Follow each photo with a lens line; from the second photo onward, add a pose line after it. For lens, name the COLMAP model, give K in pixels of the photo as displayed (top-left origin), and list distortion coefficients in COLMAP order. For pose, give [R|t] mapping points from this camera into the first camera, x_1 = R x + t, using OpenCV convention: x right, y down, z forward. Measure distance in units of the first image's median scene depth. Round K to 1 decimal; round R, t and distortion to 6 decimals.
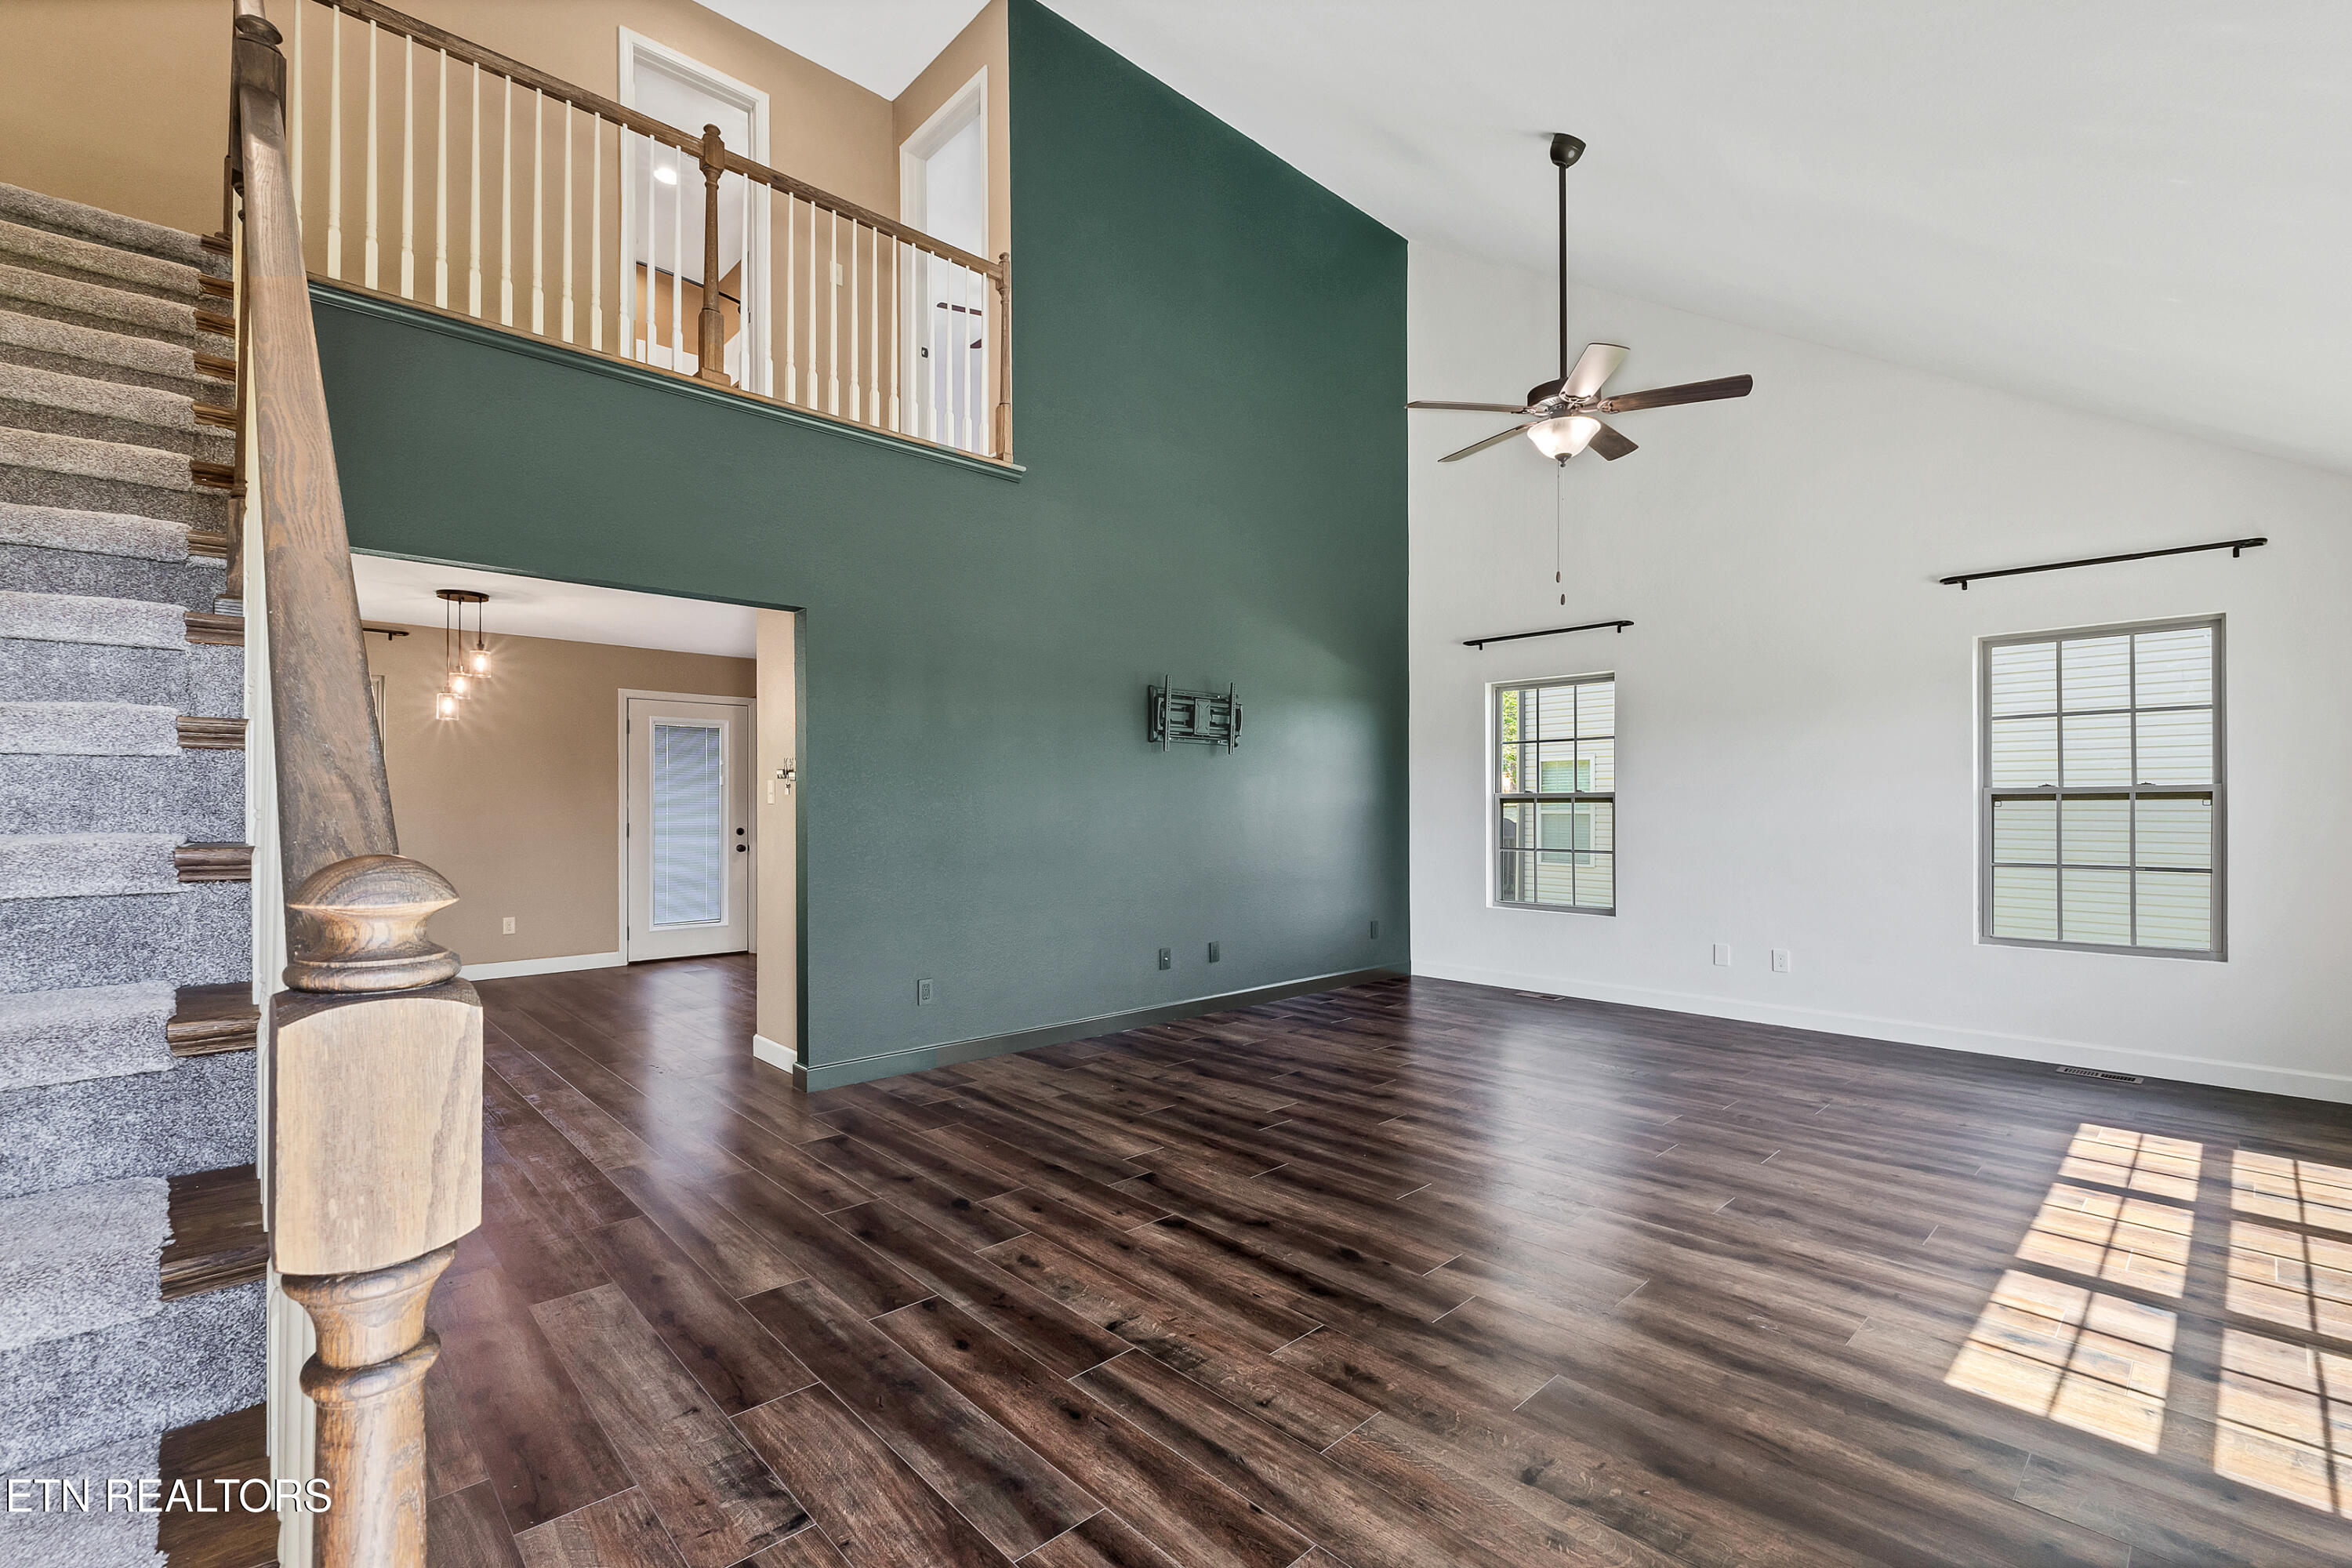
lens RADIAL K [[1024.9, 0, 1166.8], [0, 1024.9, 794.1], [0, 0, 1]] dist [-0.008123, 0.000258]
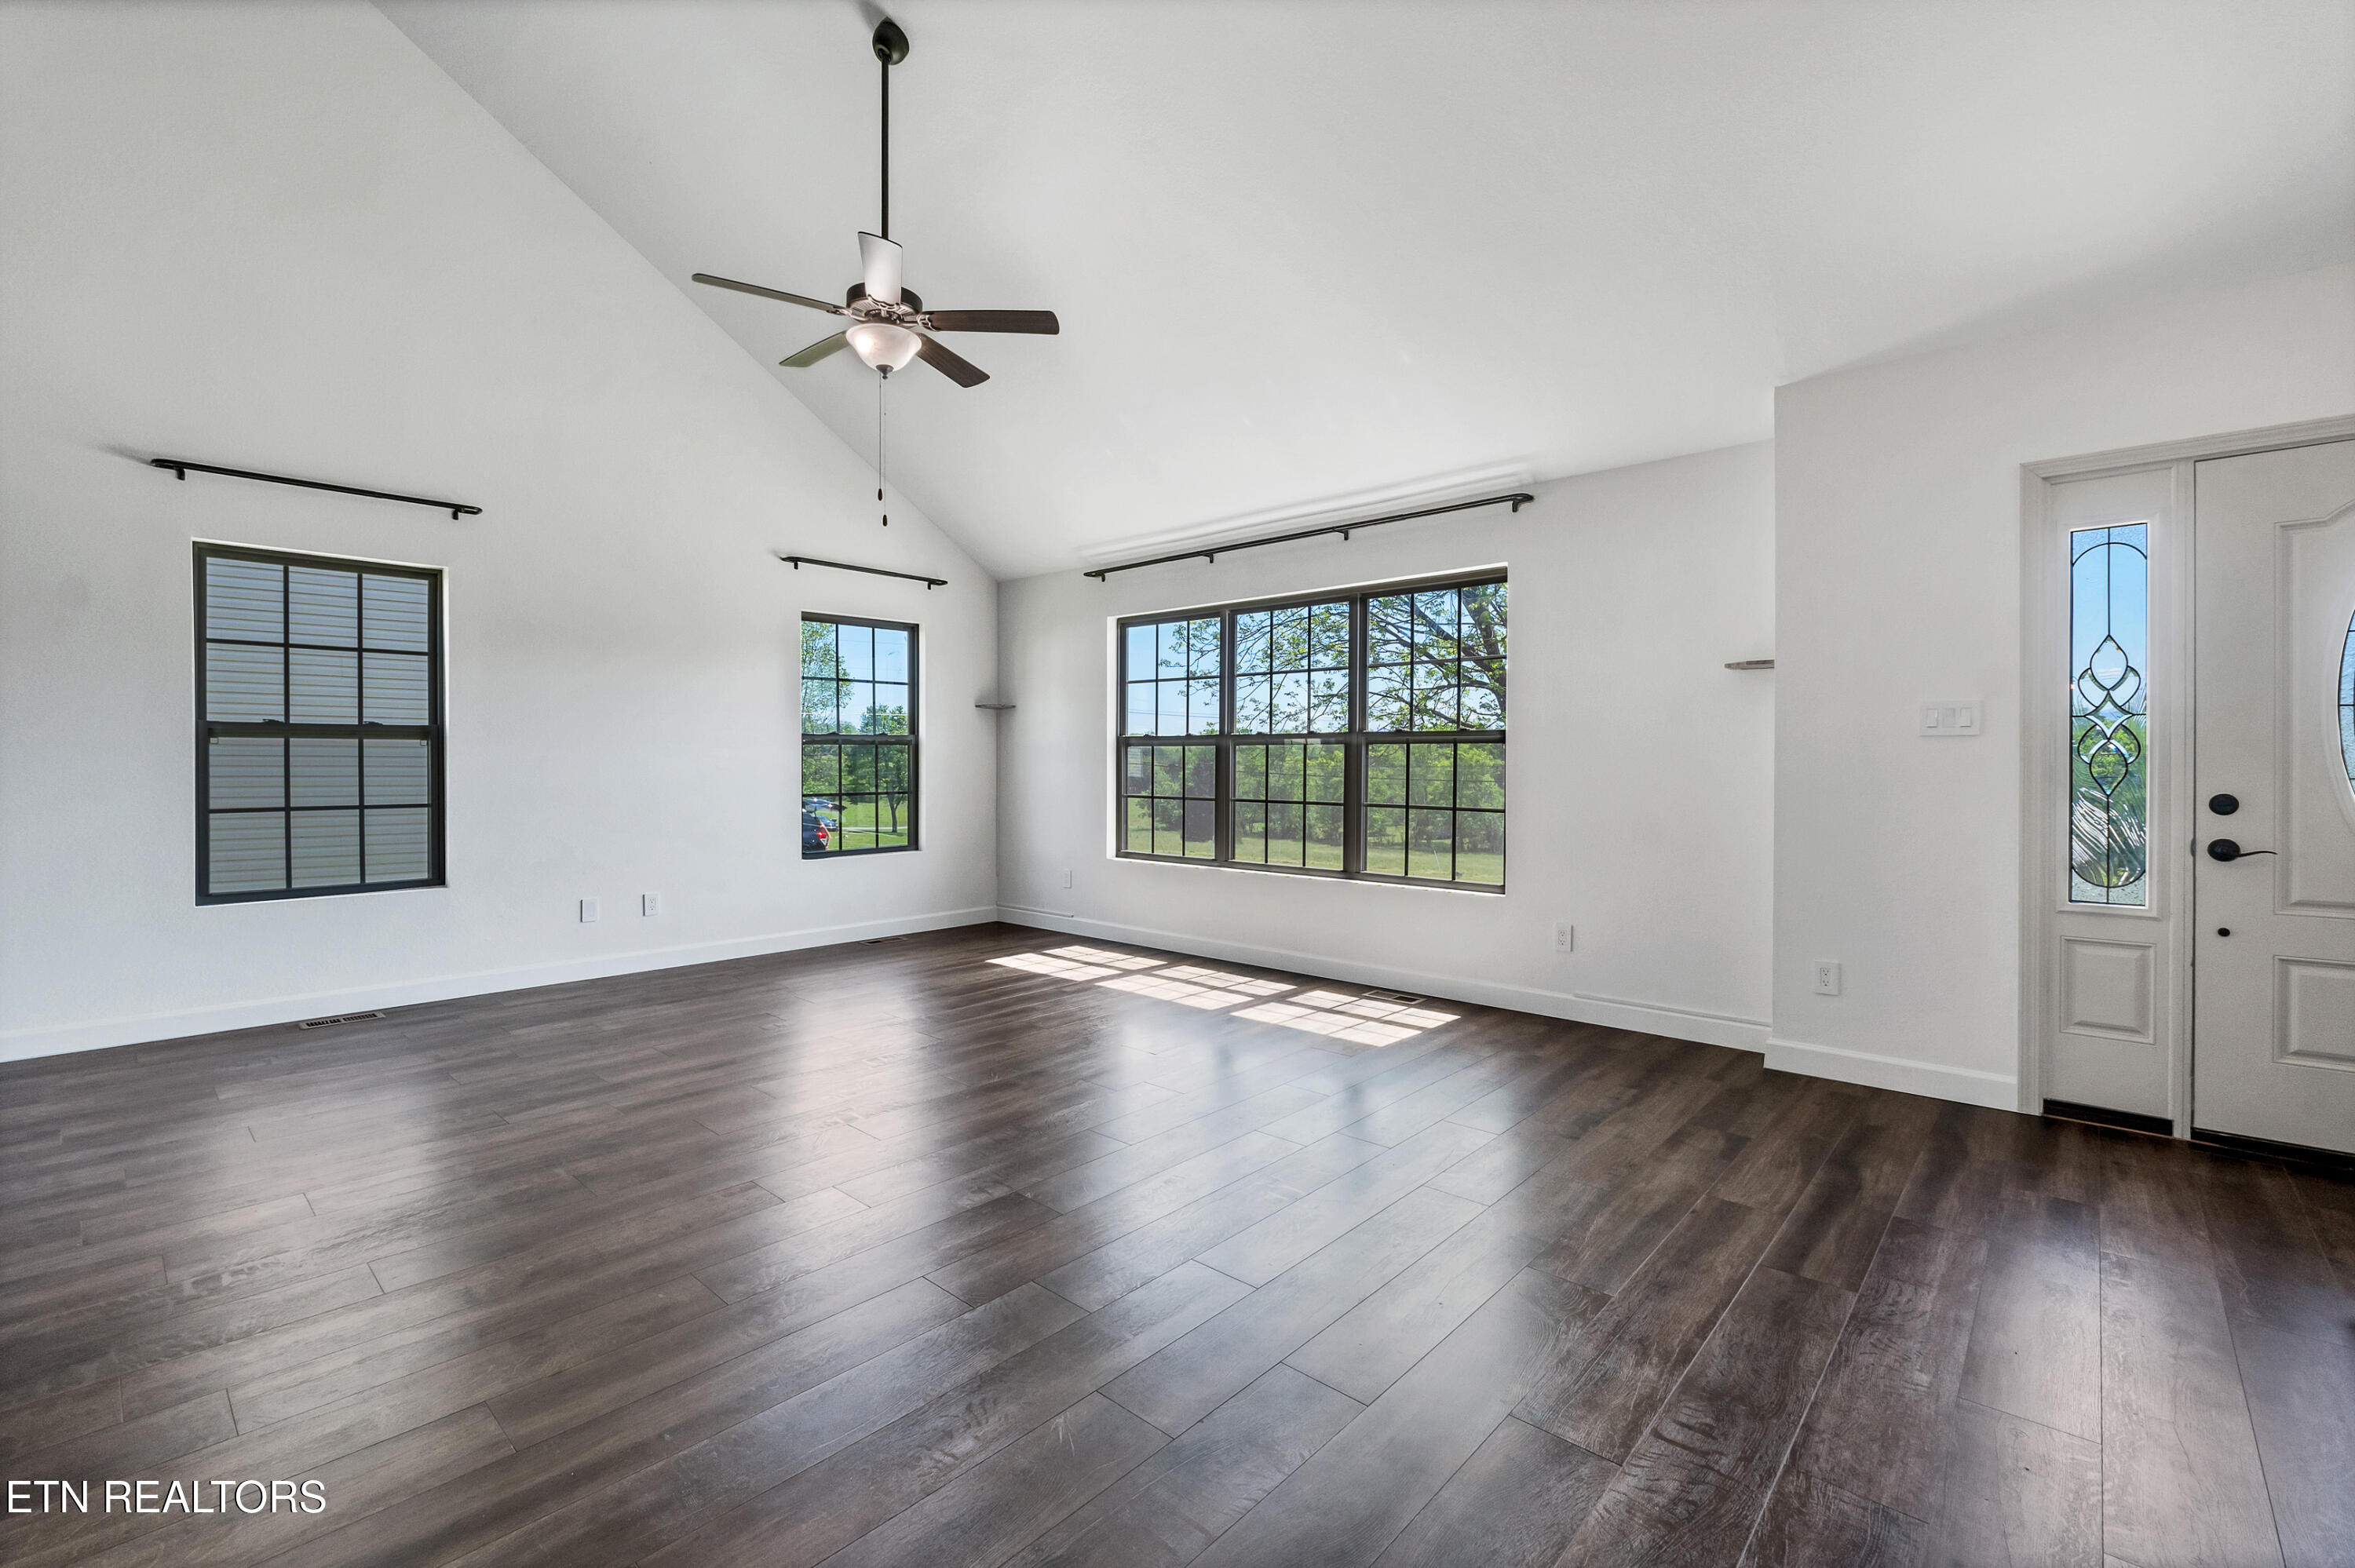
lens RADIAL K [[1026.0, 0, 1182.9], [0, 1026.0, 738.0], [0, 0, 1]] dist [-0.008123, 0.000258]
pose [[-0.085545, 0.005559, 0.996319, -0.669614], [-0.007913, 0.999949, -0.006259, 0.022172], [-0.996303, -0.008420, -0.085497, 0.954816]]
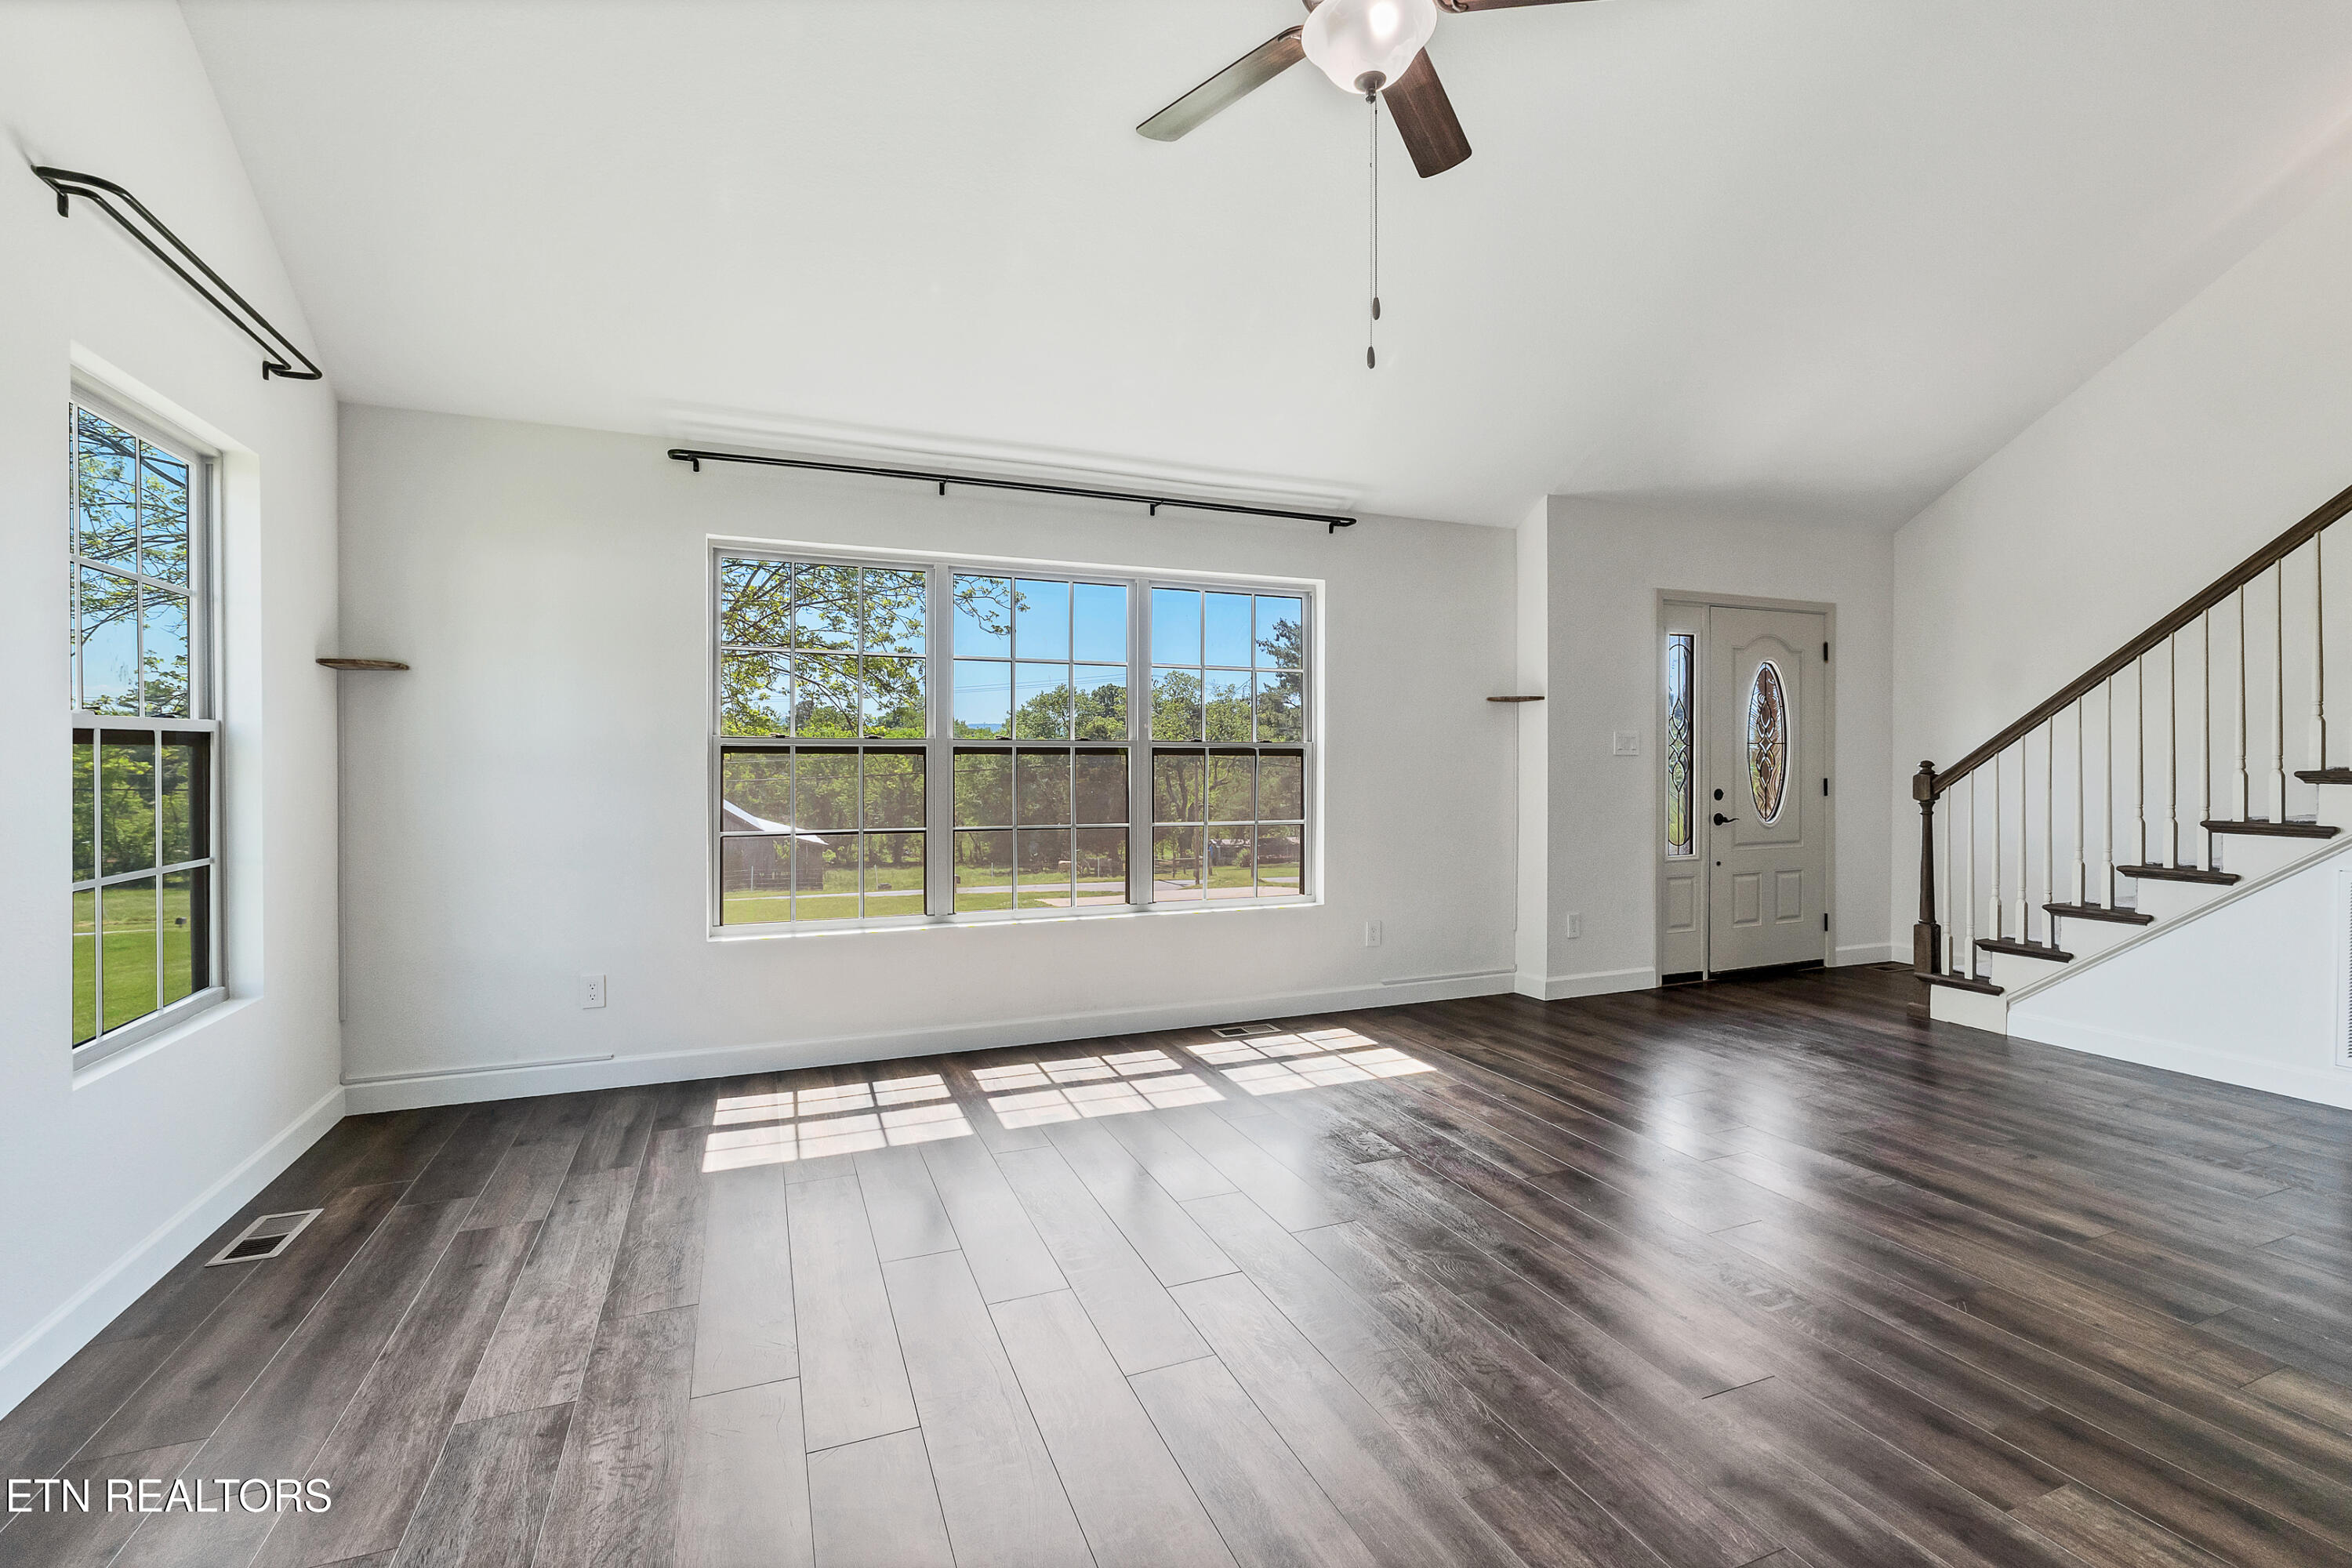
lens RADIAL K [[1024.9, 0, 1211.7], [0, 1024.9, 749.0], [0, 0, 1]] dist [-0.008123, 0.000258]
pose [[-0.946054, -0.004350, 0.323980, 0.353268], [-0.010071, 0.999822, -0.015983, 0.029079], [-0.323853, -0.018383, -0.945929, 1.781525]]
